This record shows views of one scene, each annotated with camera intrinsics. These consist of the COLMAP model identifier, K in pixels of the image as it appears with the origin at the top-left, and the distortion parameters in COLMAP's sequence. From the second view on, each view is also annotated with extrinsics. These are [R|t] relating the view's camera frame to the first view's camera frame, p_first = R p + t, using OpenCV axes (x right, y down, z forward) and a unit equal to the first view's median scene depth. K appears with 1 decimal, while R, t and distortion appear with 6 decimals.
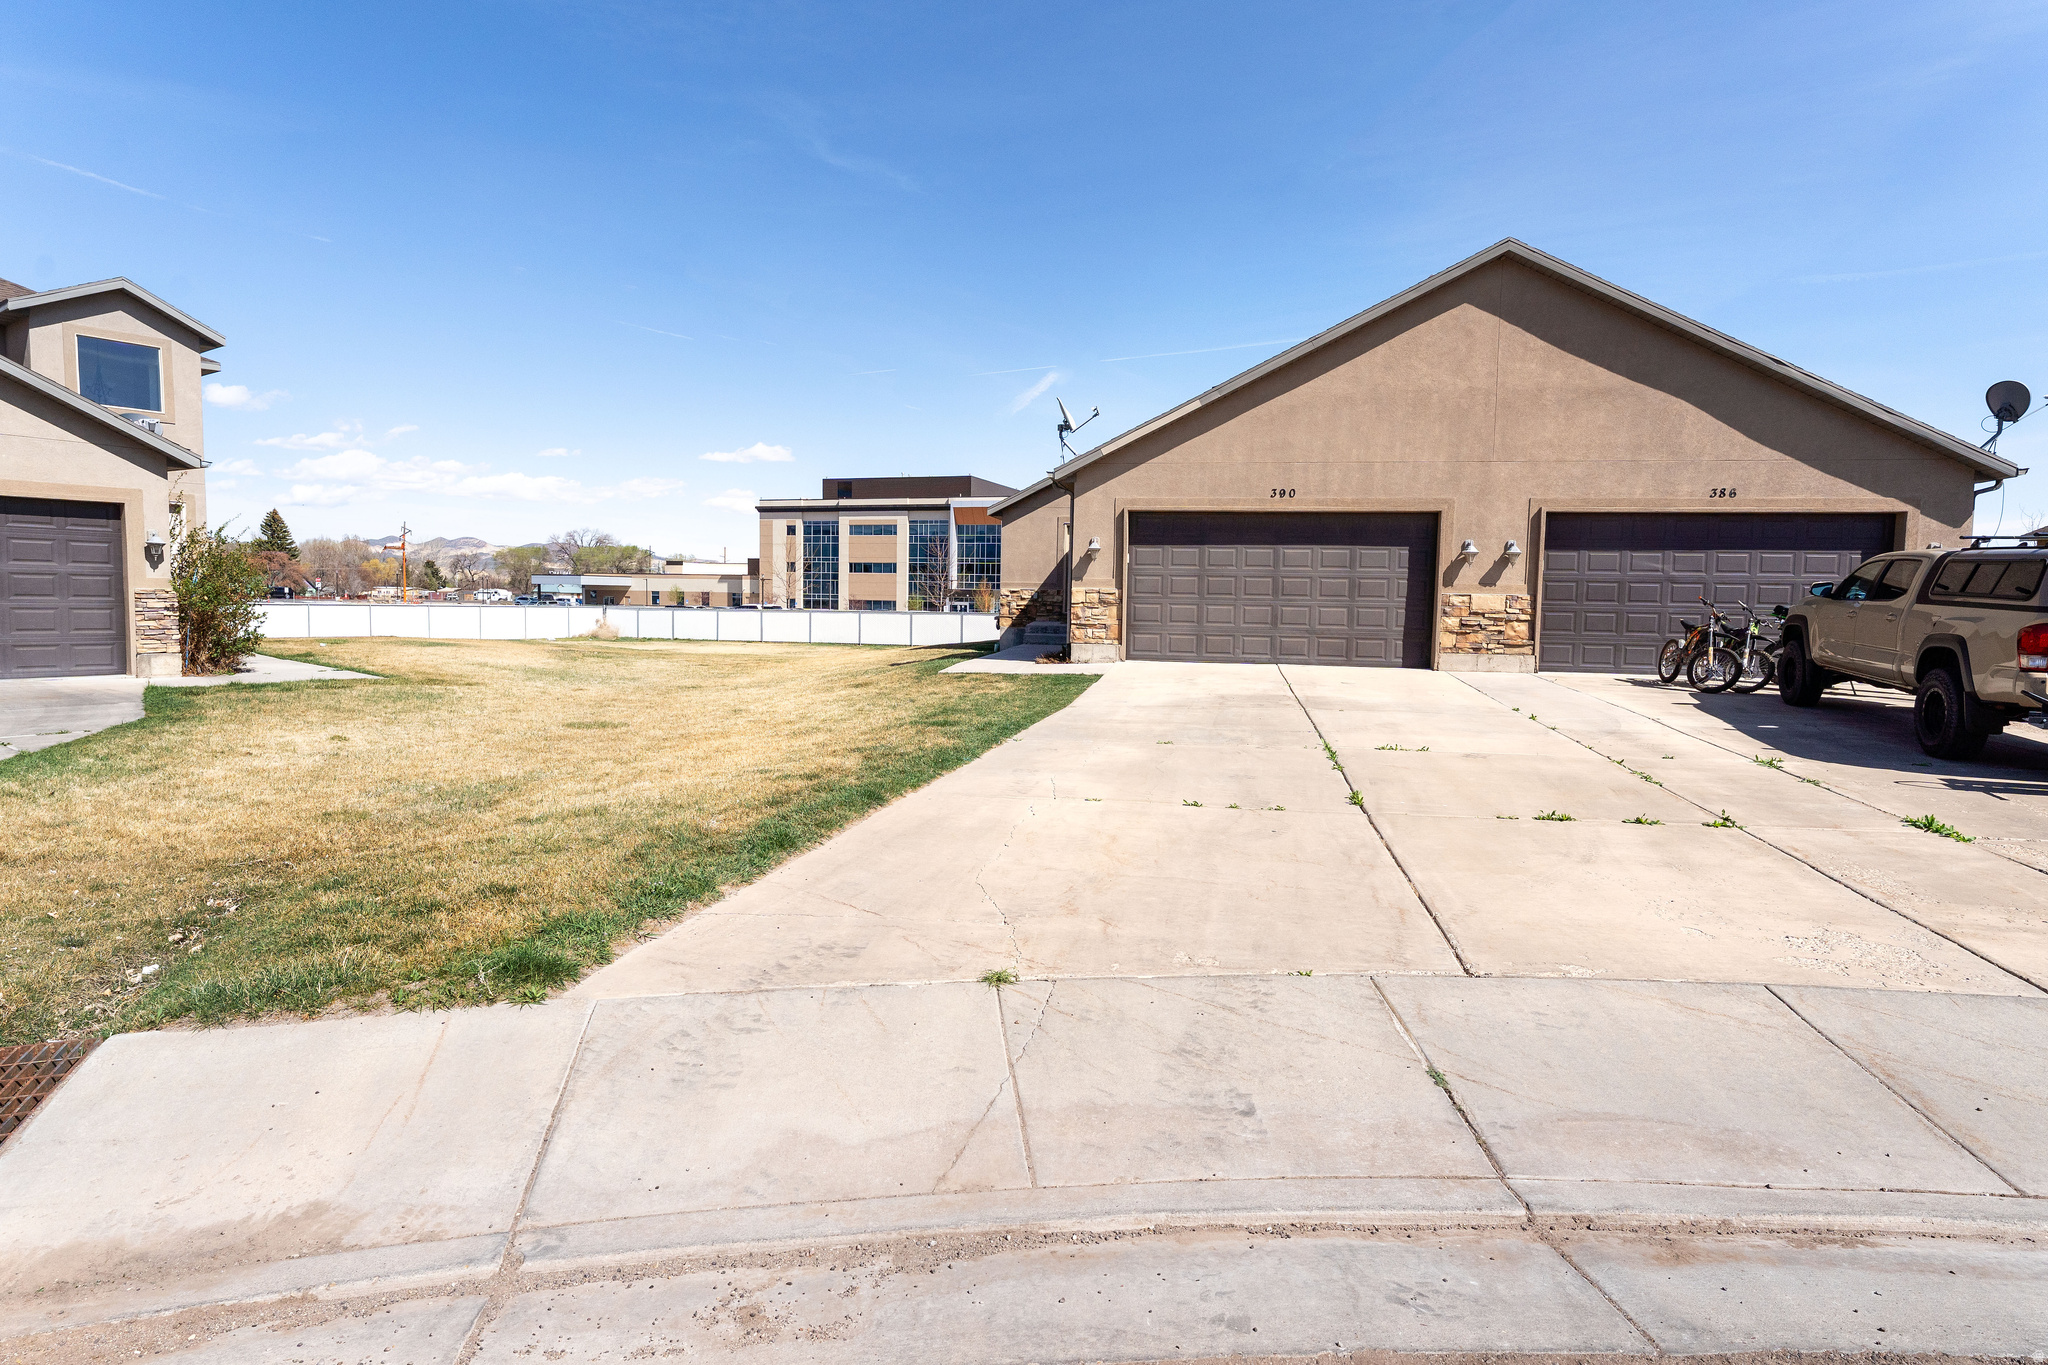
lens RADIAL K [[1035.9, 0, 1025.7], [0, 1035.9, 680.9], [0, 0, 1]] dist [0.003777, 0.000198]
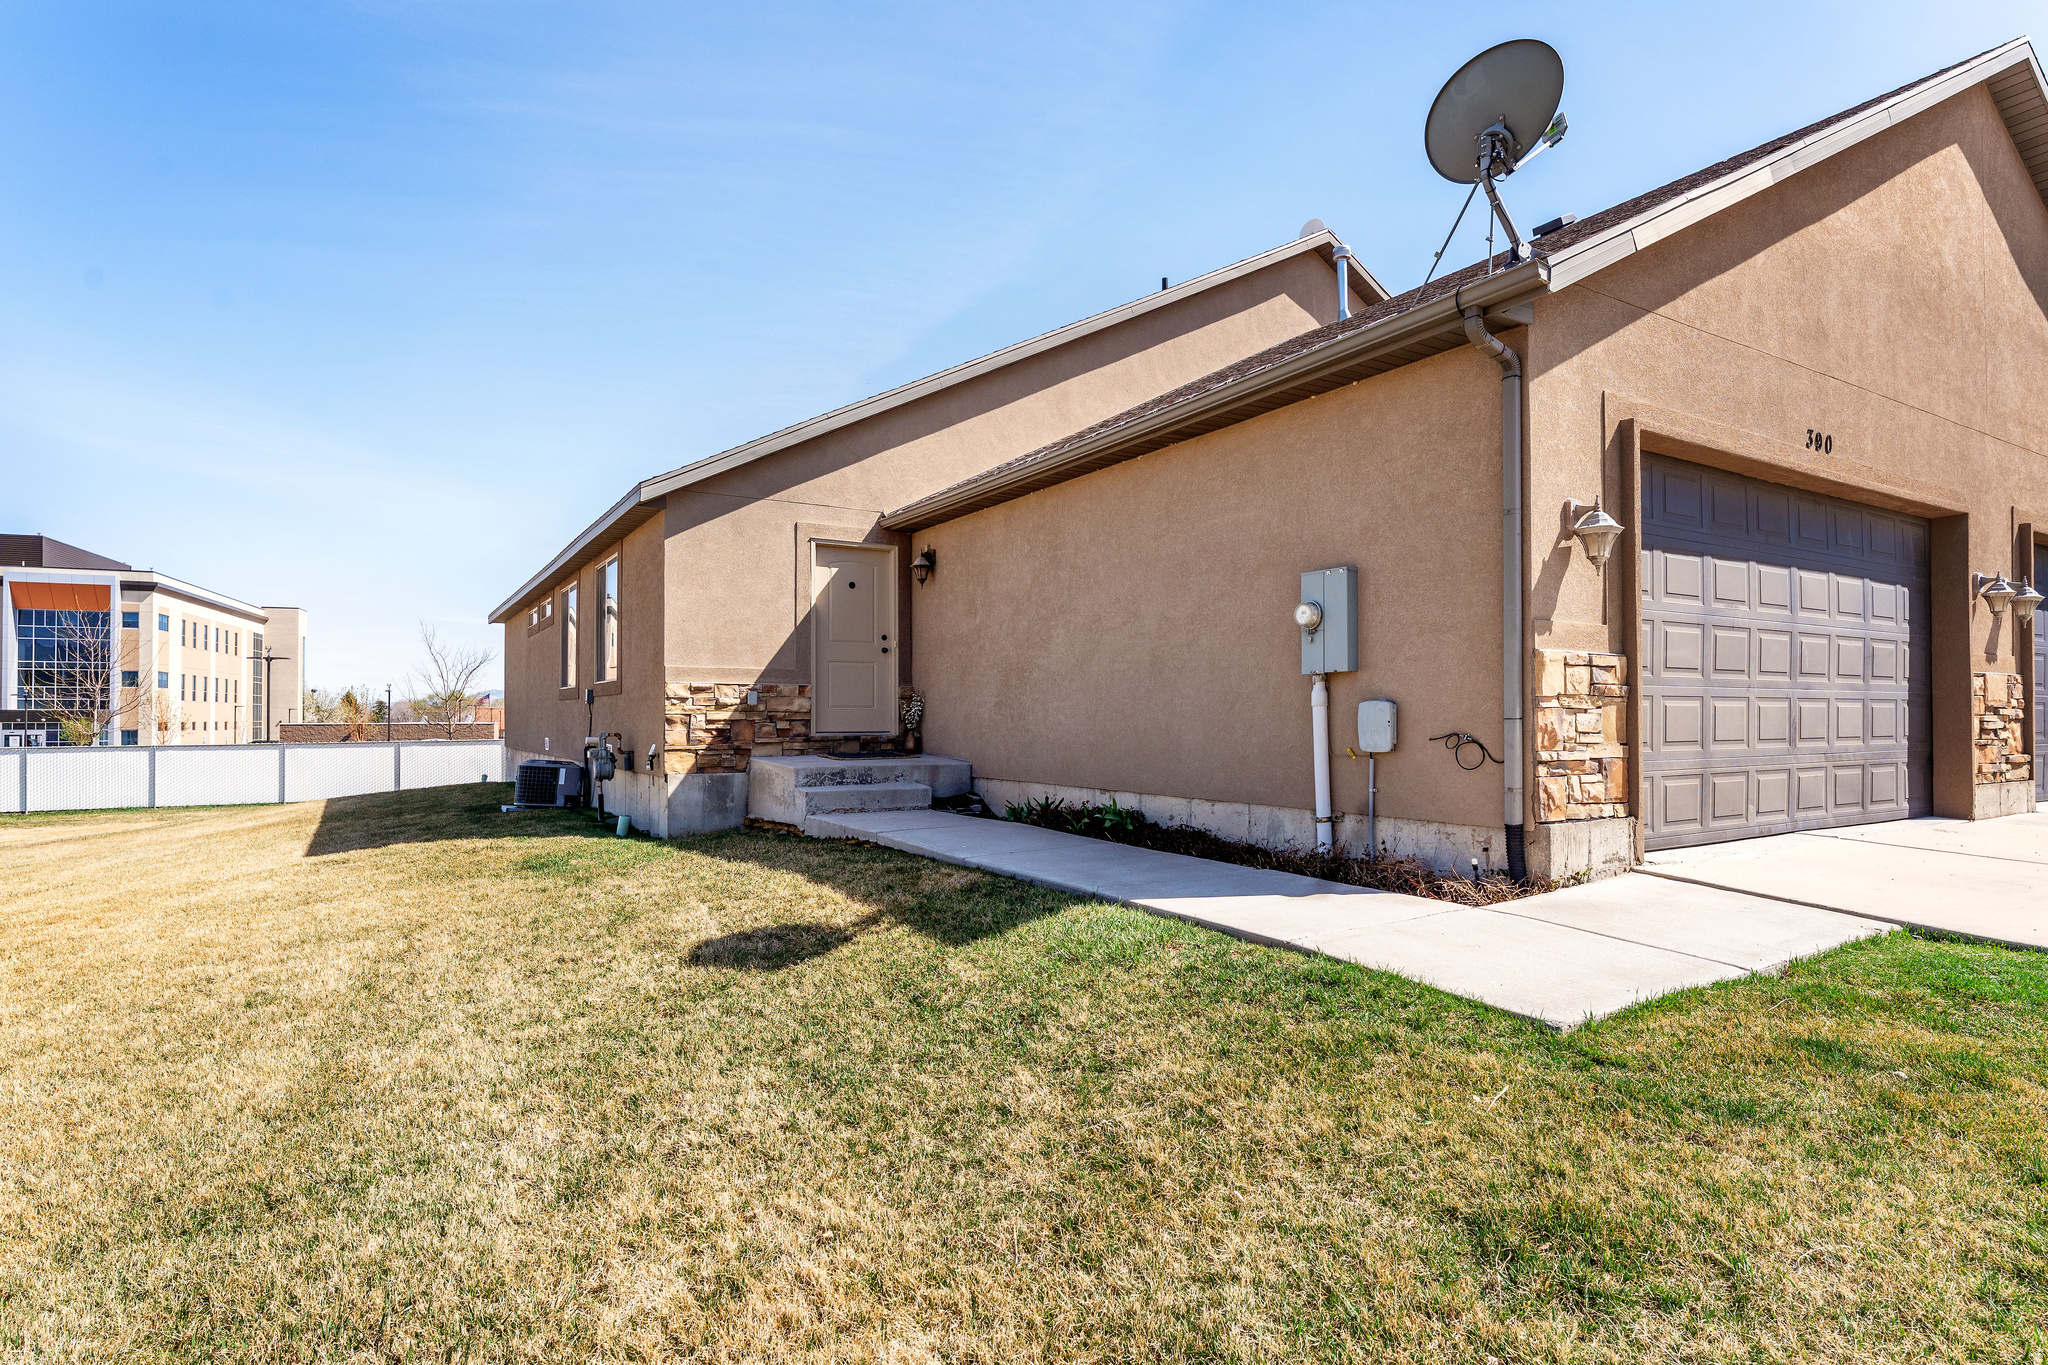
lens RADIAL K [[1065.2, 0, 1015.9], [0, 1065.2, 697.7], [0, 0, 1]] dist [-0.006385, -0.000435]
pose [[0.746811, -0.005033, 0.665017, -0.044802], [0.069306, 0.995115, -0.070300, -0.009589], [-0.661415, 0.098591, 0.743512, 0.131254]]
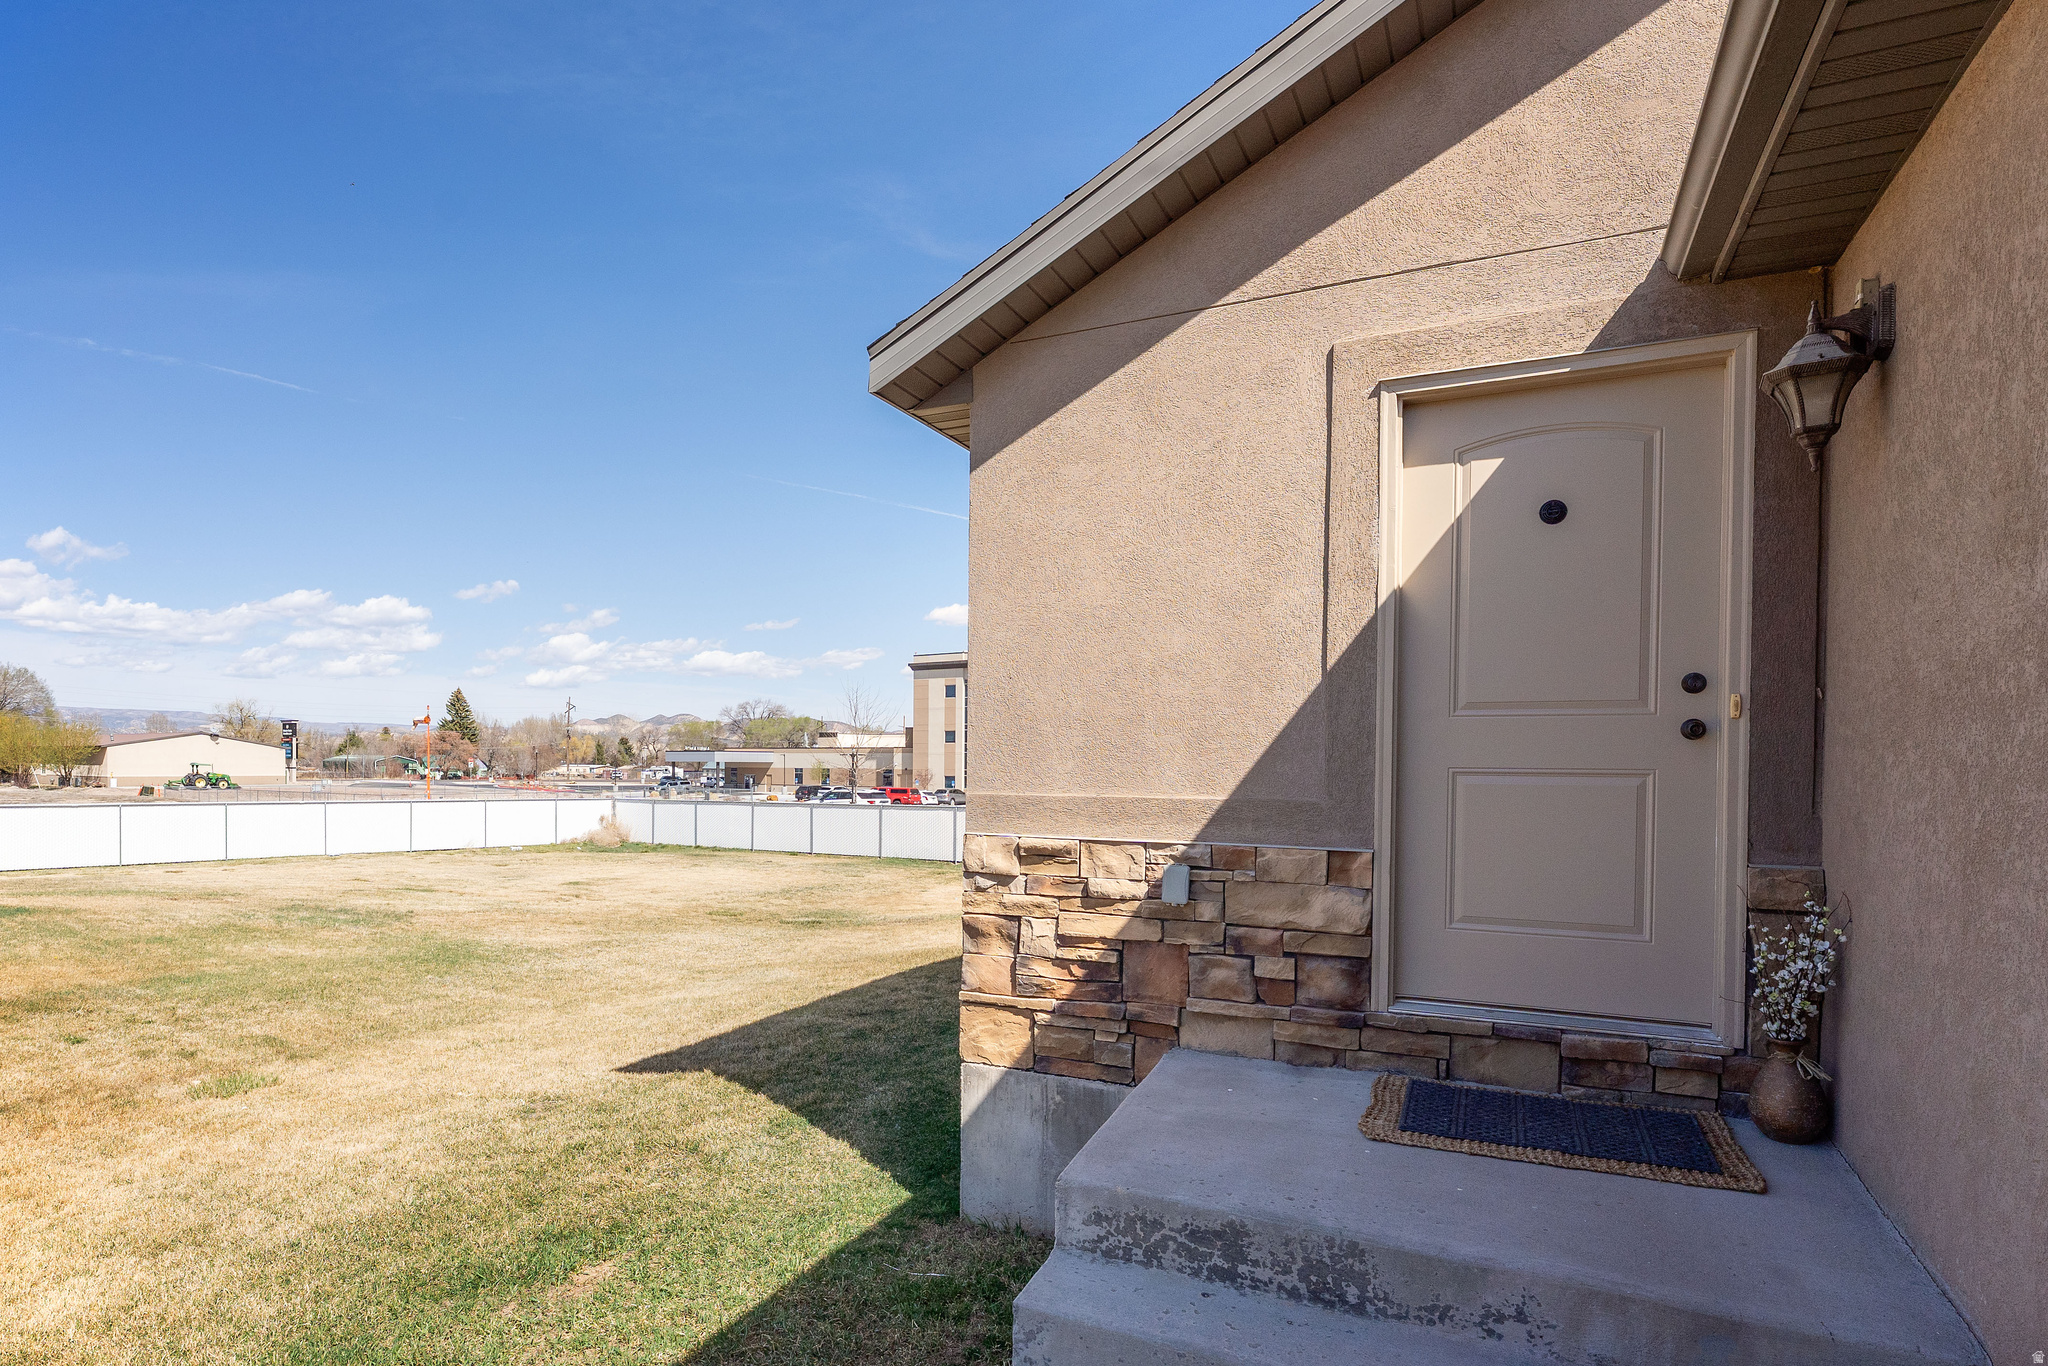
lens RADIAL K [[1109.4, 0, 920.3], [0, 1109.4, 788.1], [0, 0, 1]] dist [-0.003496, -0.001188]
pose [[0.954712, -0.004754, -0.297494, 0.004860], [-0.013875, 0.998073, -0.060479, -0.018911], [0.297208, 0.061868, 0.952806, 0.183201]]
